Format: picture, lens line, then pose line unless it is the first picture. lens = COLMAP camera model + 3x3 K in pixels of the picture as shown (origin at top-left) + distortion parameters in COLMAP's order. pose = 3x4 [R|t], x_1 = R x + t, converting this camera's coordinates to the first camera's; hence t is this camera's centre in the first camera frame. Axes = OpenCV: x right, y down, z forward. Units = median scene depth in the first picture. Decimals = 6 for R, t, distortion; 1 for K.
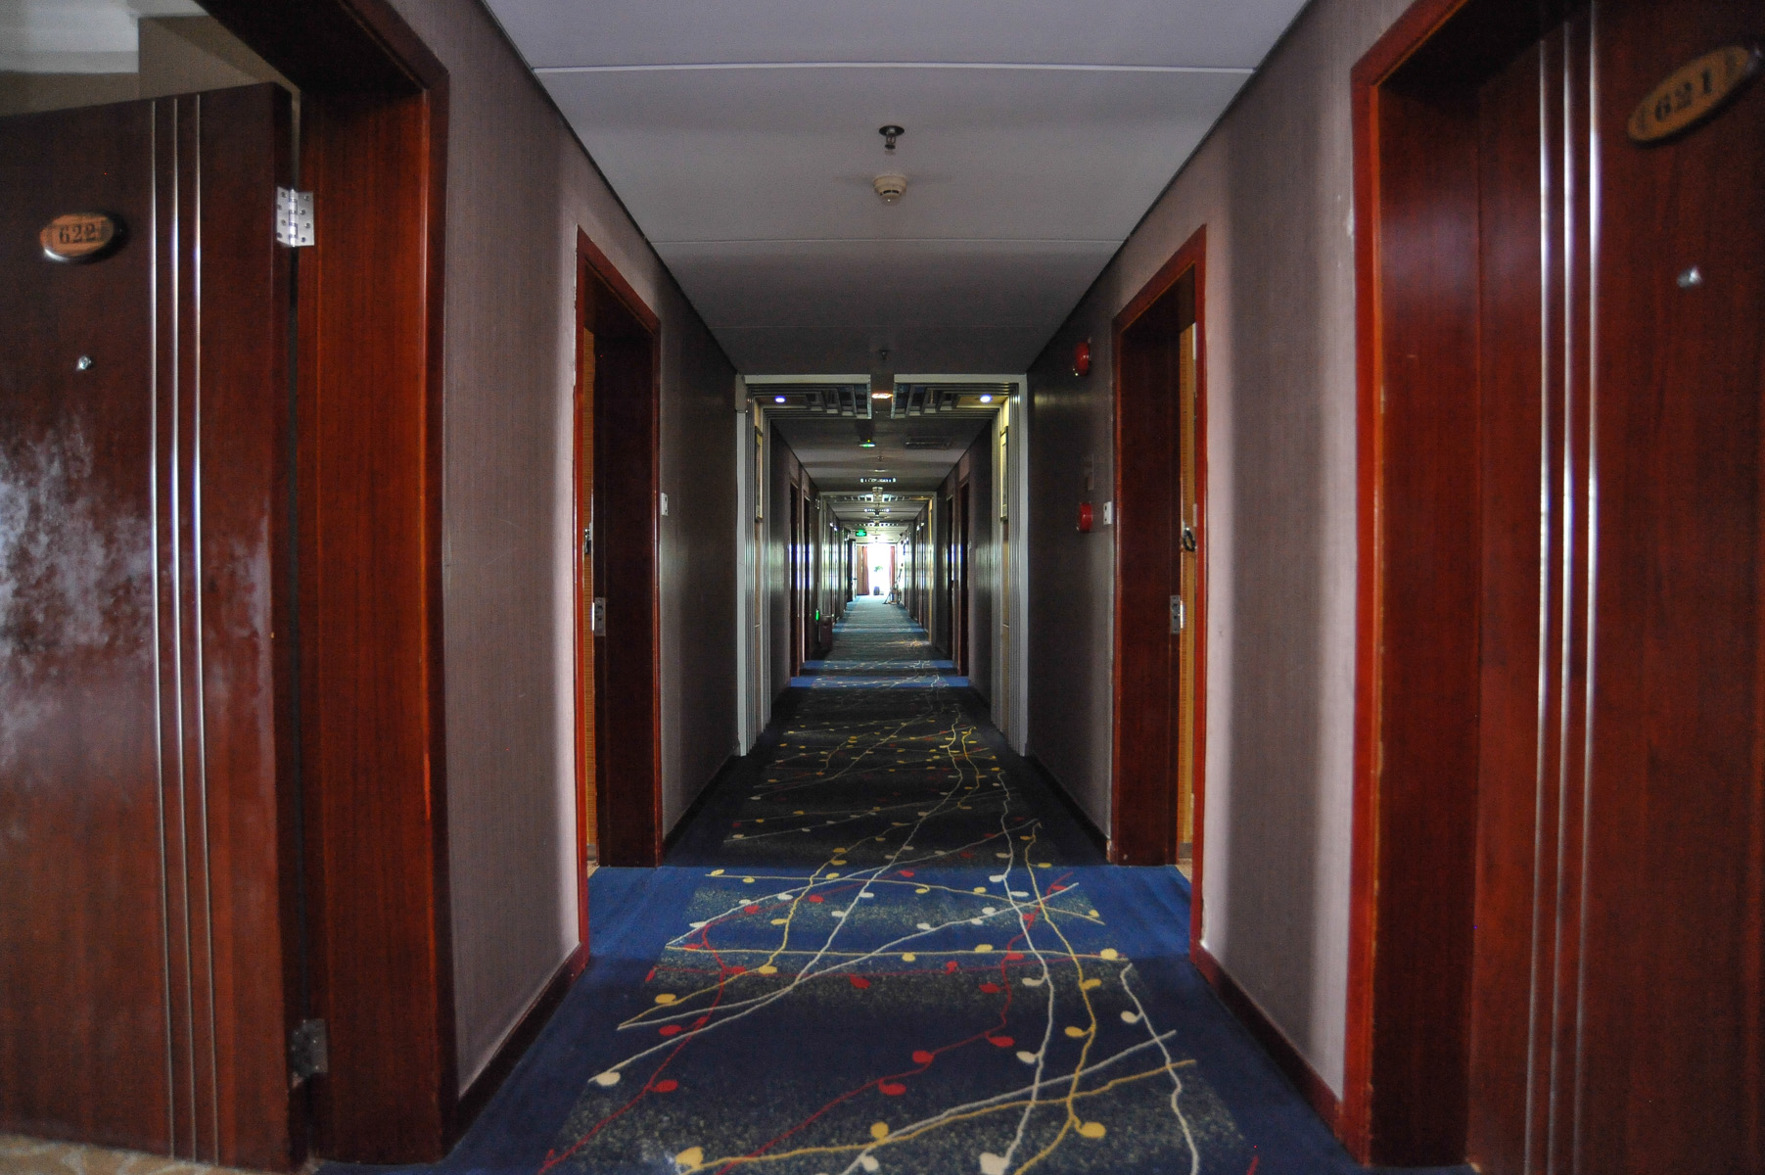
lens RADIAL K [[939.2, 0, 877.8], [0, 939.2, 592.3], [0, 0, 1]] dist [-0.104992, 0.052765]
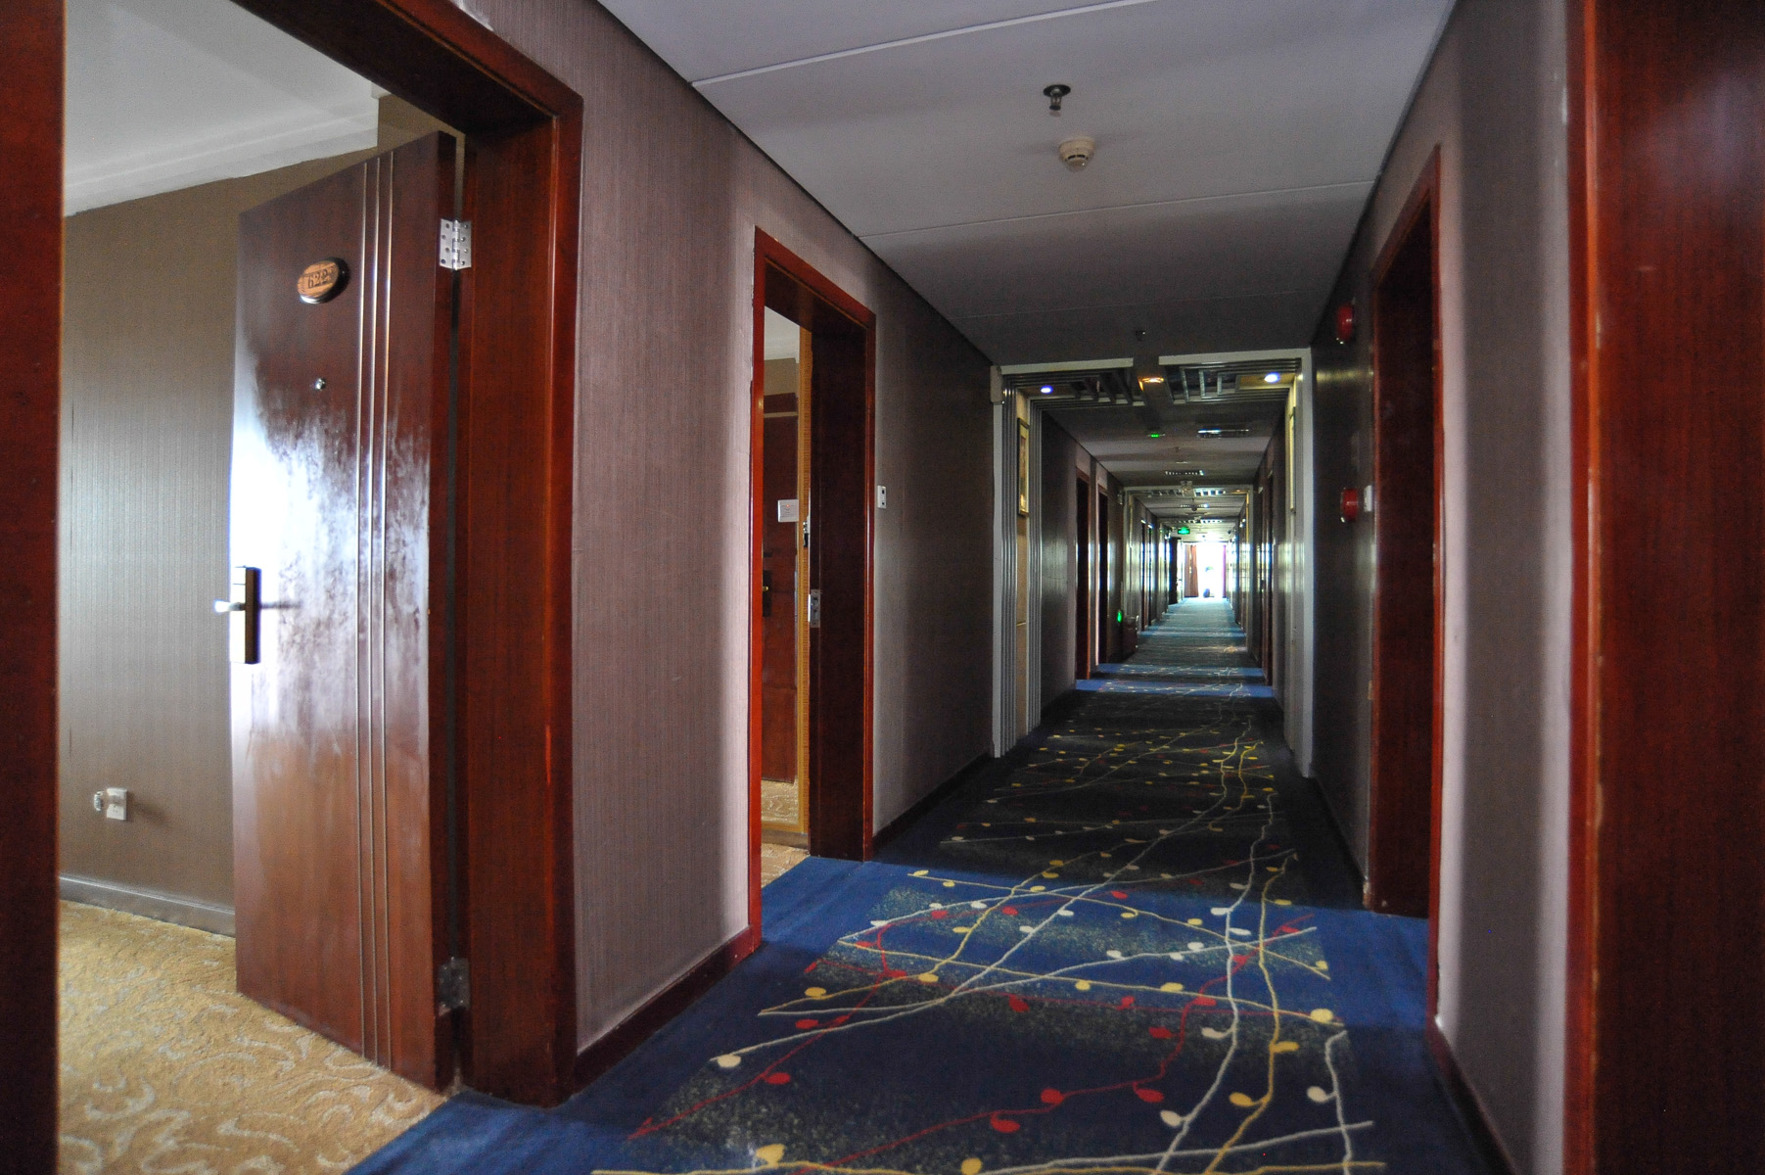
lens RADIAL K [[956.8, 0, 876.1], [0, 956.8, 569.6], [0, 0, 1]] dist [-0.106865, 0.058068]
pose [[0.939287, 0.005137, -0.343095, 0.156591], [-0.013488, 0.999668, -0.021957, 0.007604], [0.342868, 0.025252, 0.939044, 0.054036]]
